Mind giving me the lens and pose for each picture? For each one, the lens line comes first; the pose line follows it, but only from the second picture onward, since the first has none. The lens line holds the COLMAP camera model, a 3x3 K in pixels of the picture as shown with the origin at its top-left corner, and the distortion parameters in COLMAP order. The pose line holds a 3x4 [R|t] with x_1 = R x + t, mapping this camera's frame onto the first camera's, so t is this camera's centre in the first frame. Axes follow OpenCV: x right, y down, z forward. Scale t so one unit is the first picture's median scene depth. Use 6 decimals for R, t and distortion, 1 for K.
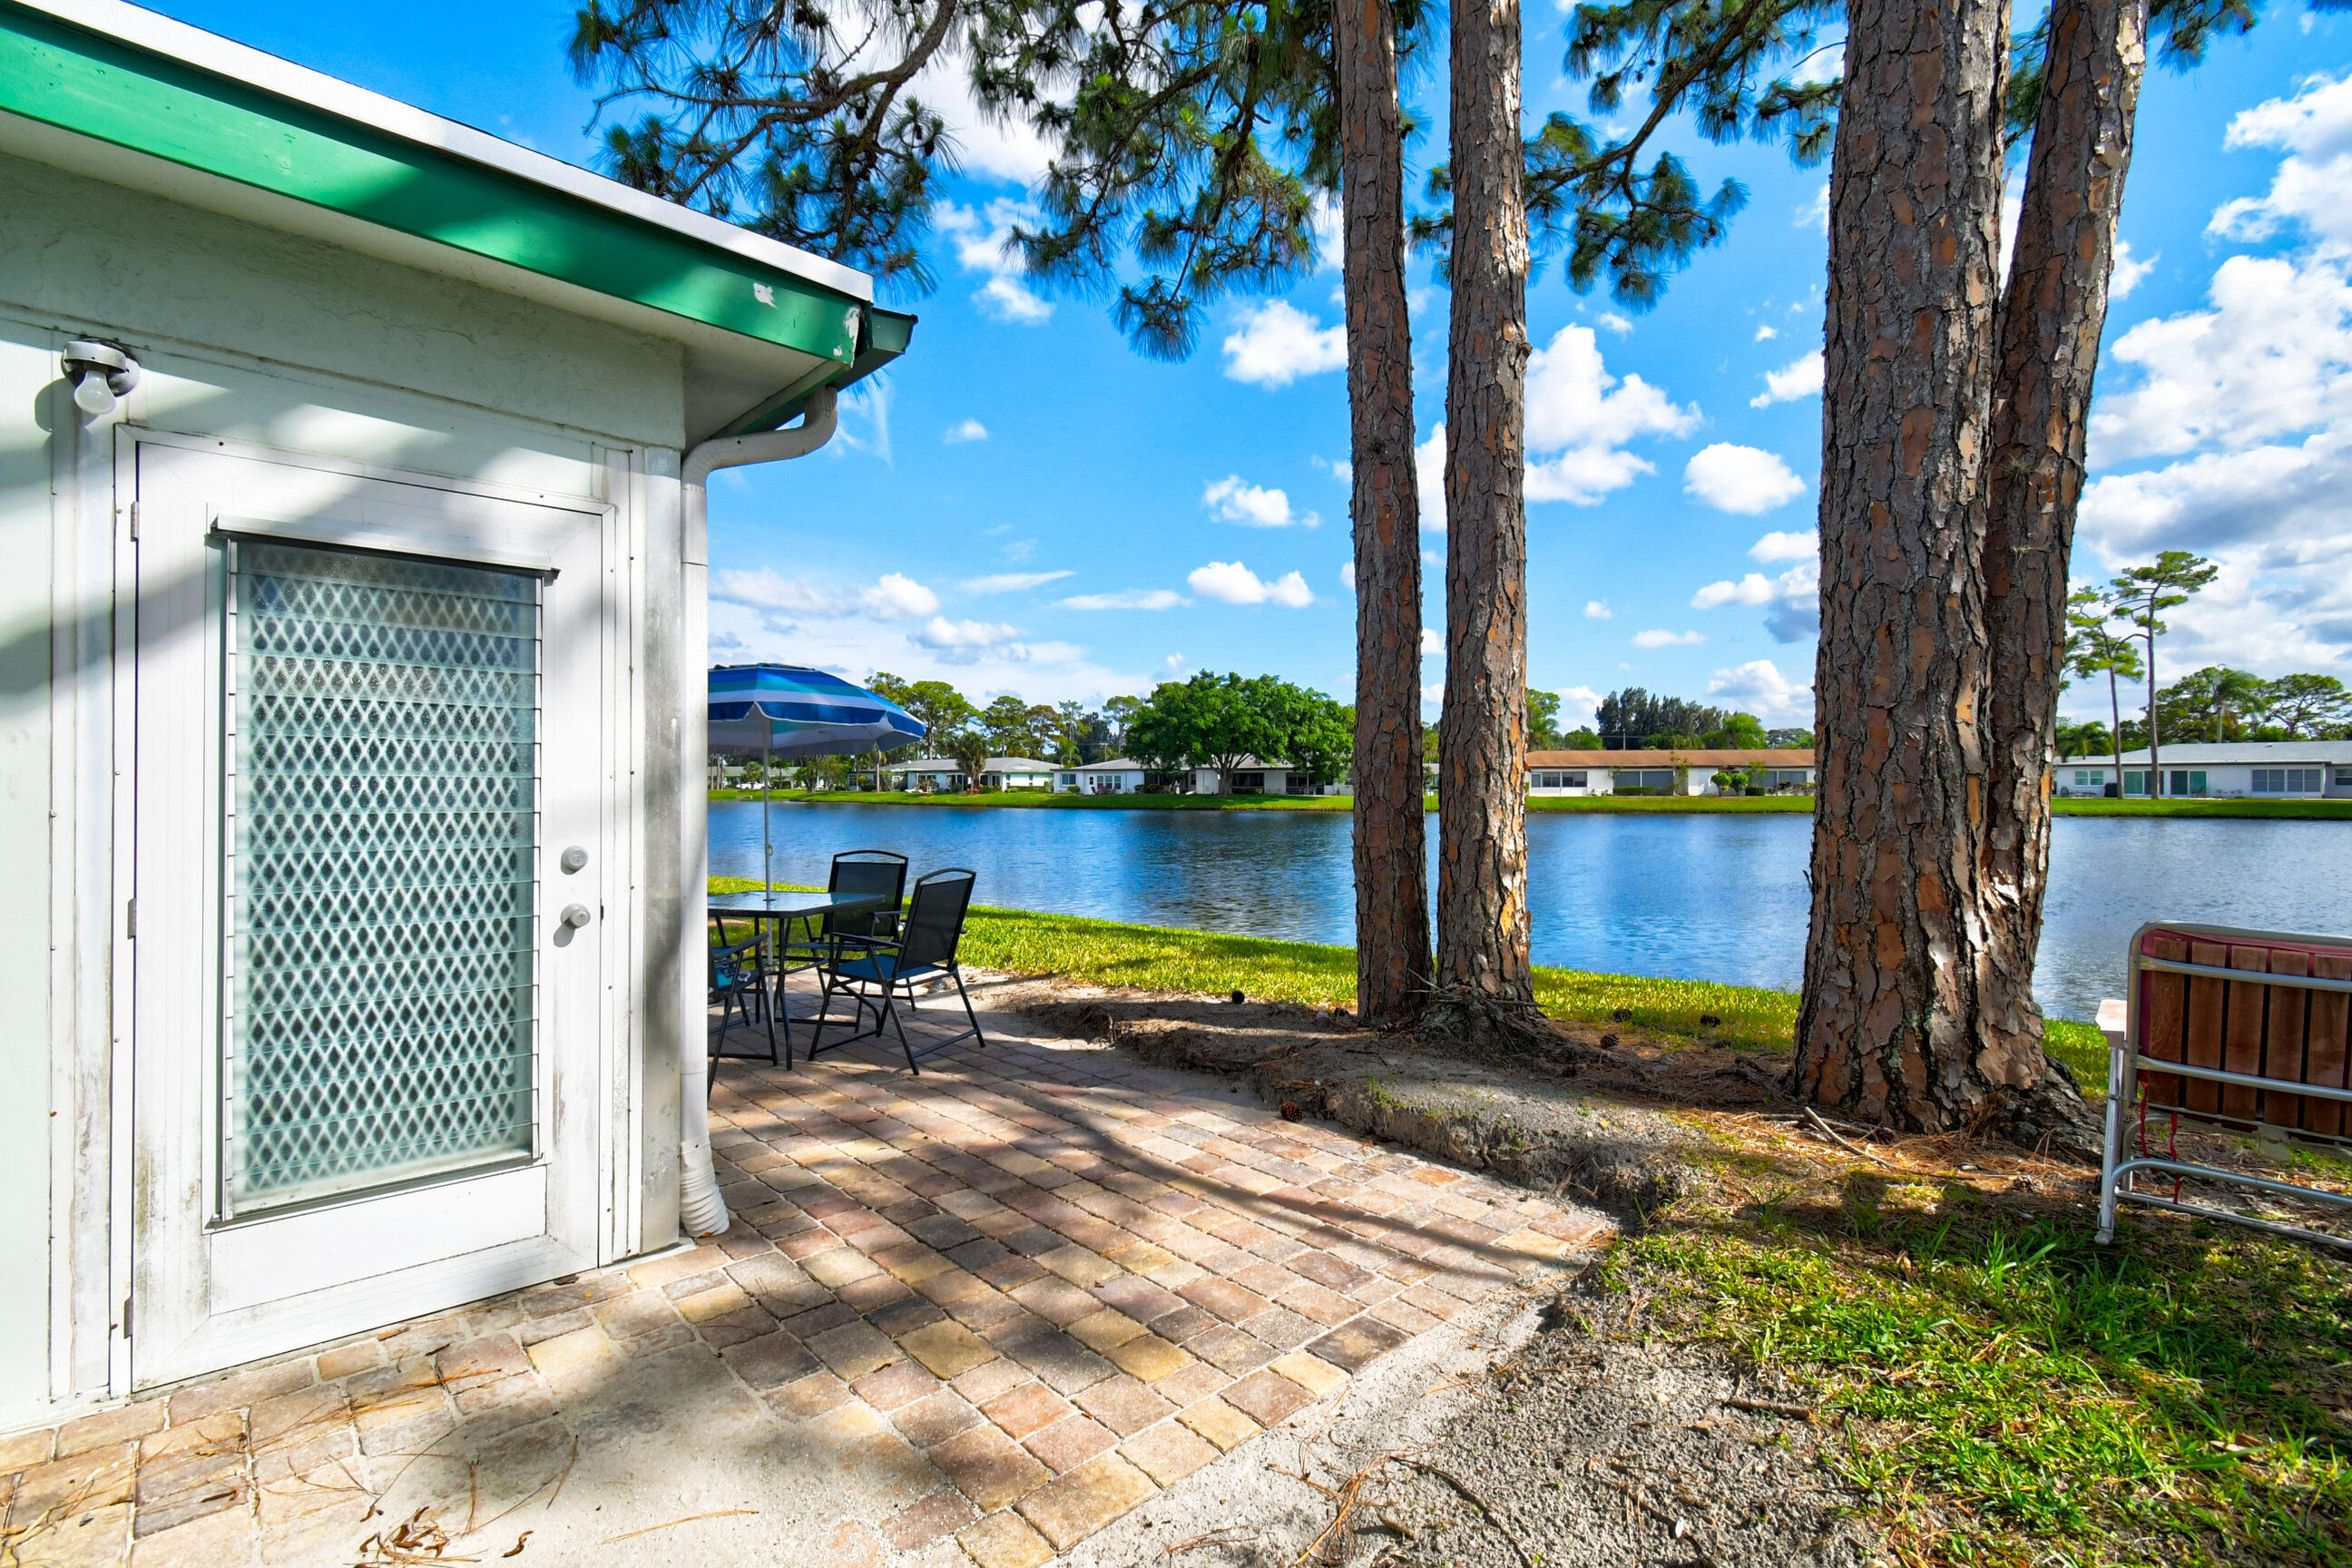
lens RADIAL K [[1038.4, 0, 1156.0], [0, 1038.4, 782.0], [0, 0, 1]] dist [0.003043, -0.000050]
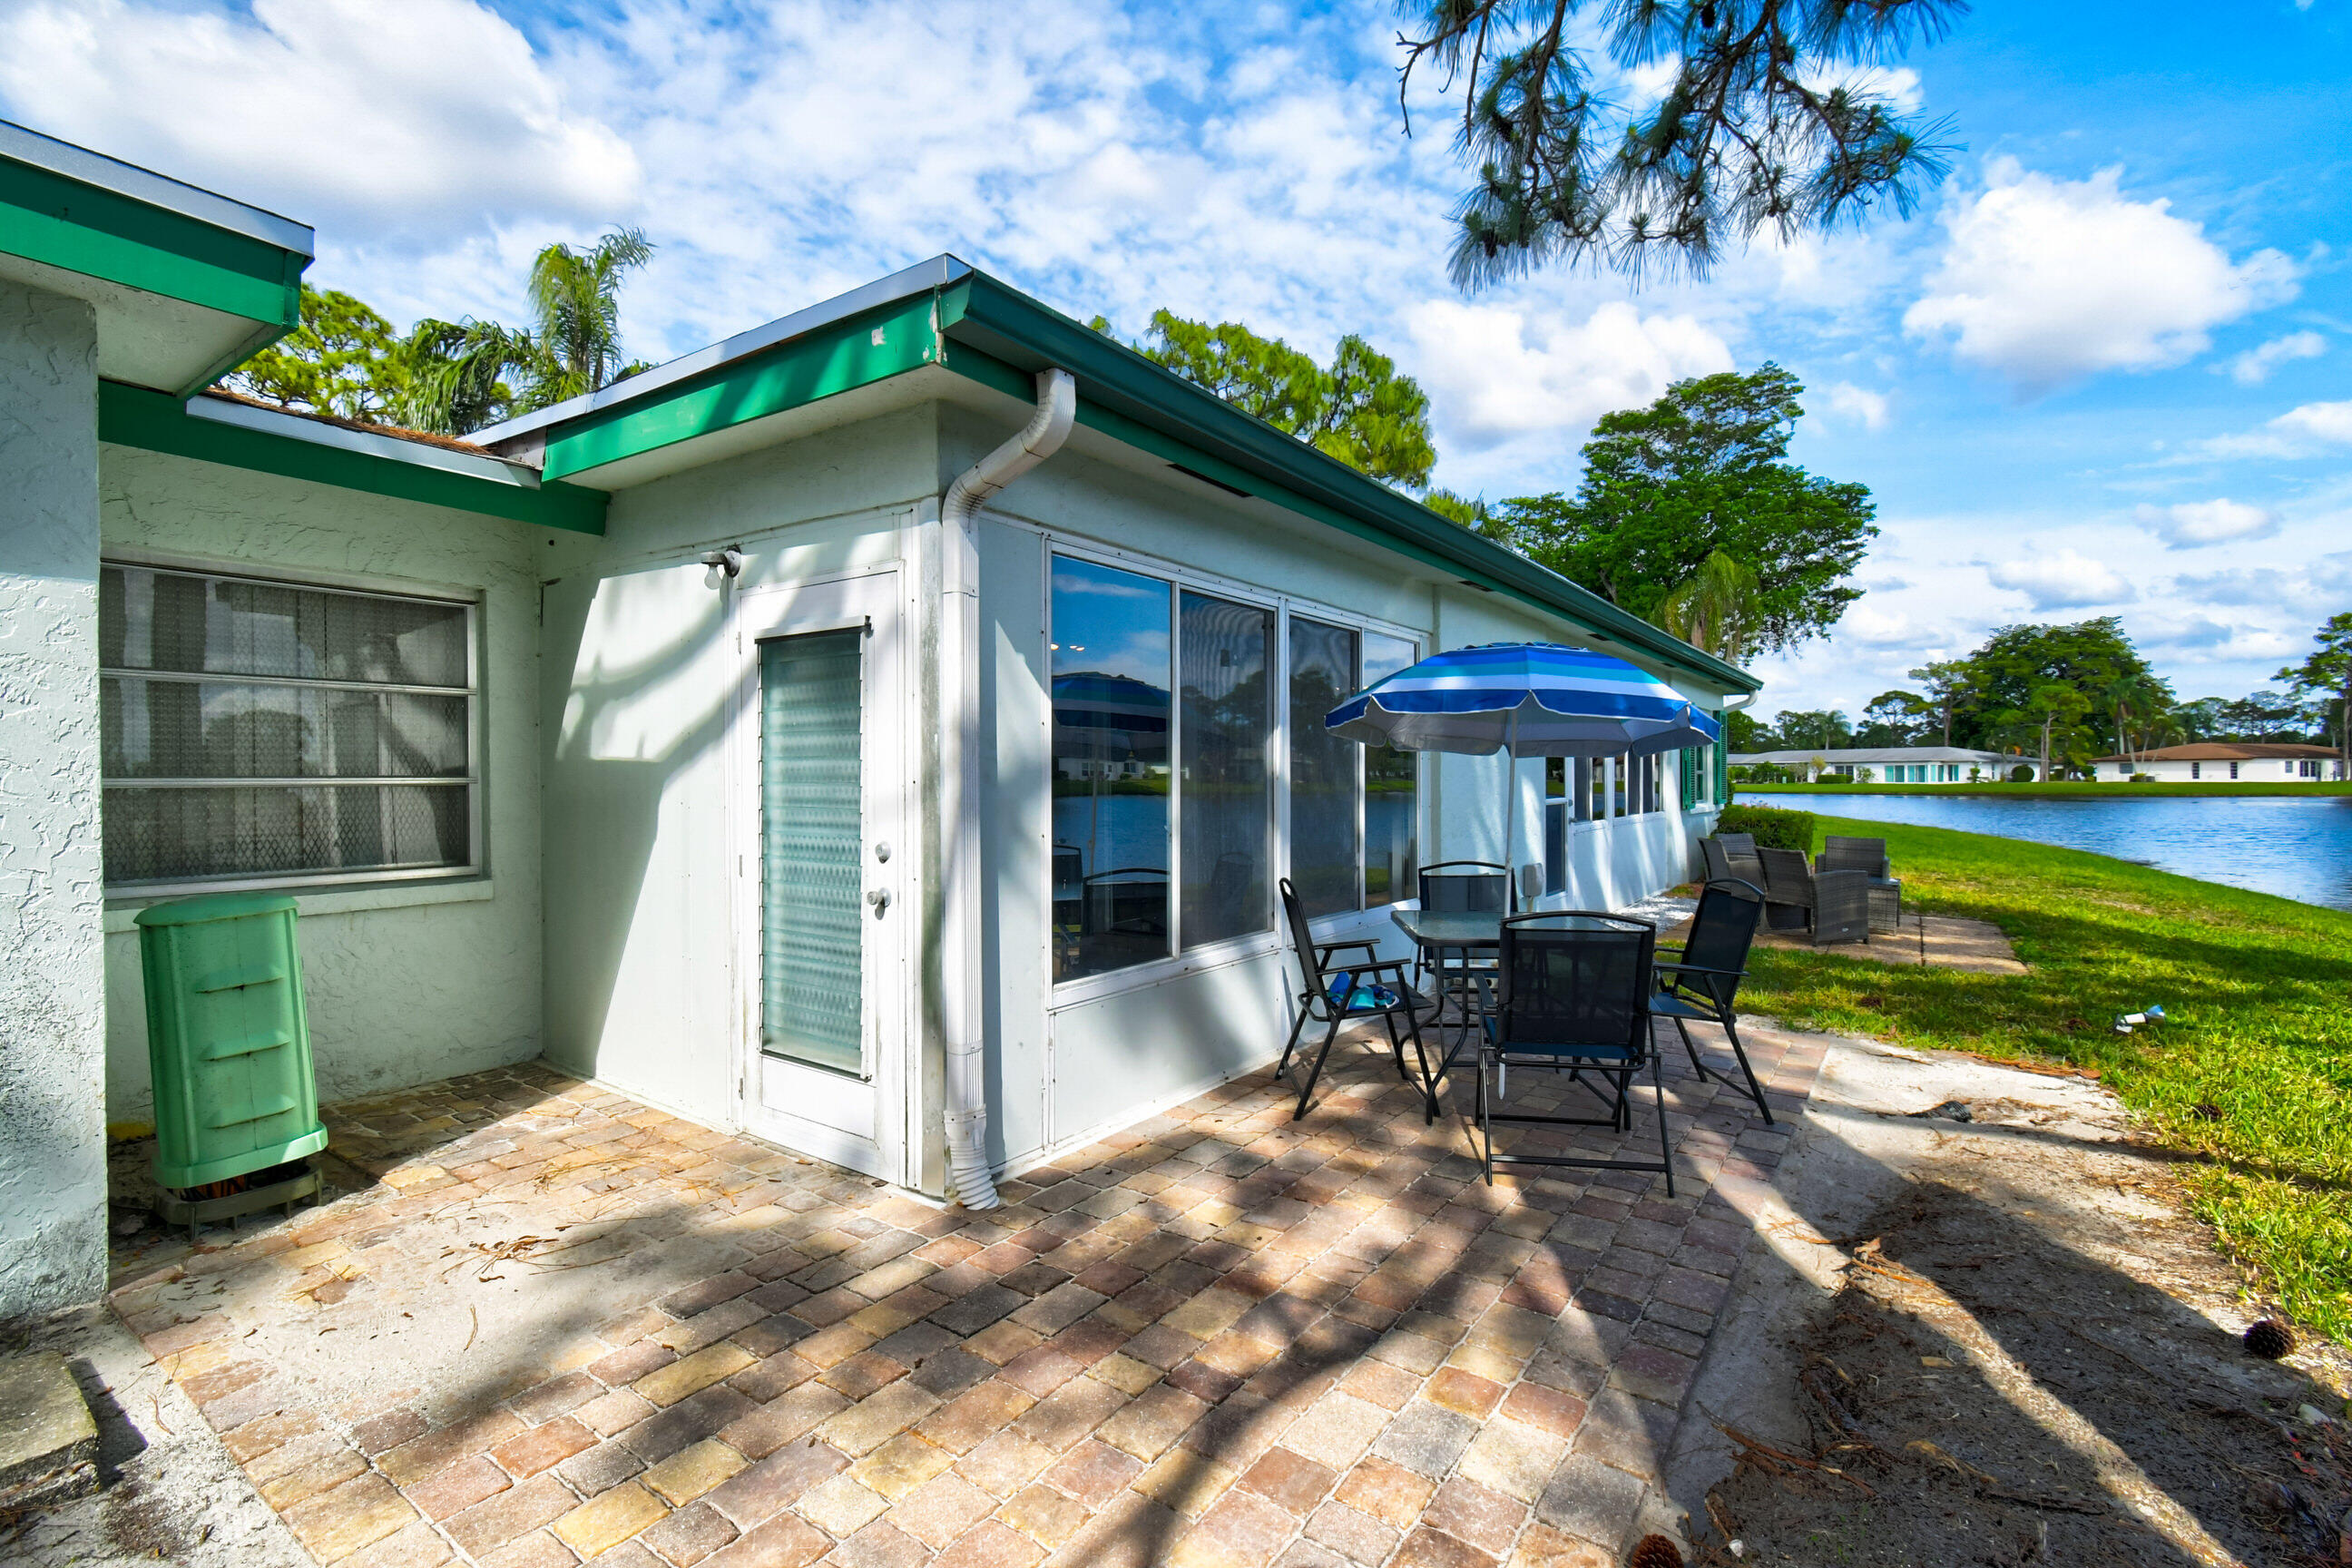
lens RADIAL K [[1073.2, 0, 1226.0], [0, 1073.2, 782.0], [0, 0, 1]] dist [0.003528, 0.000236]
pose [[0.231988, 0.002463, -0.972715, 0.749591], [0.008084, 0.999957, 0.004460, -0.011458], [0.972685, -0.008898, 0.231959, 1.039317]]
